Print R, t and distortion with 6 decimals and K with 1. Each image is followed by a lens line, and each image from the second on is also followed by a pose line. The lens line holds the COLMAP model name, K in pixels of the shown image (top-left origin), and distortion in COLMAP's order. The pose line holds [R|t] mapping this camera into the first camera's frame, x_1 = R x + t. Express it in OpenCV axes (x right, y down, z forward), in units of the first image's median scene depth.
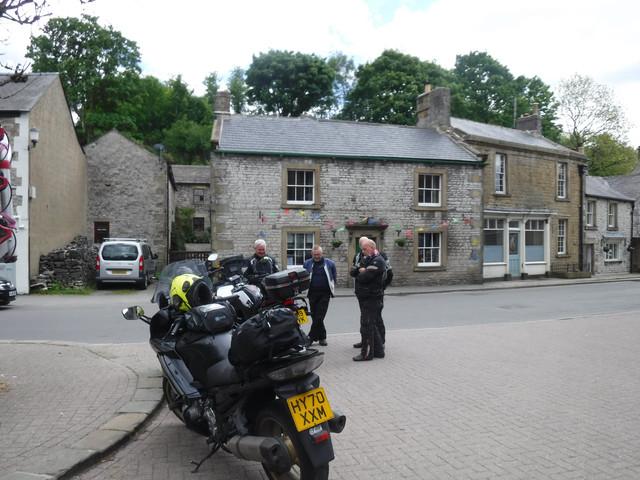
lens RADIAL K [[544.6, 0, 320.5], [0, 544.6, 240.8], [0, 0, 1]] dist [-0.075842, 0.044718]
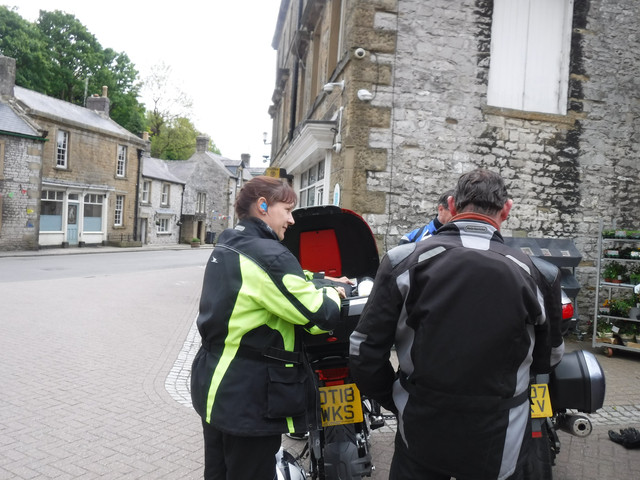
lens RADIAL K [[544.6, 0, 320.9], [0, 544.6, 242.2], [0, 0, 1]] dist [-0.075842, 0.044718]
pose [[0.740396, 0.018610, 0.671913, -0.000515], [-0.057572, 0.997699, 0.035807, -0.006213], [-0.669701, -0.065194, 0.739764, -0.136179]]
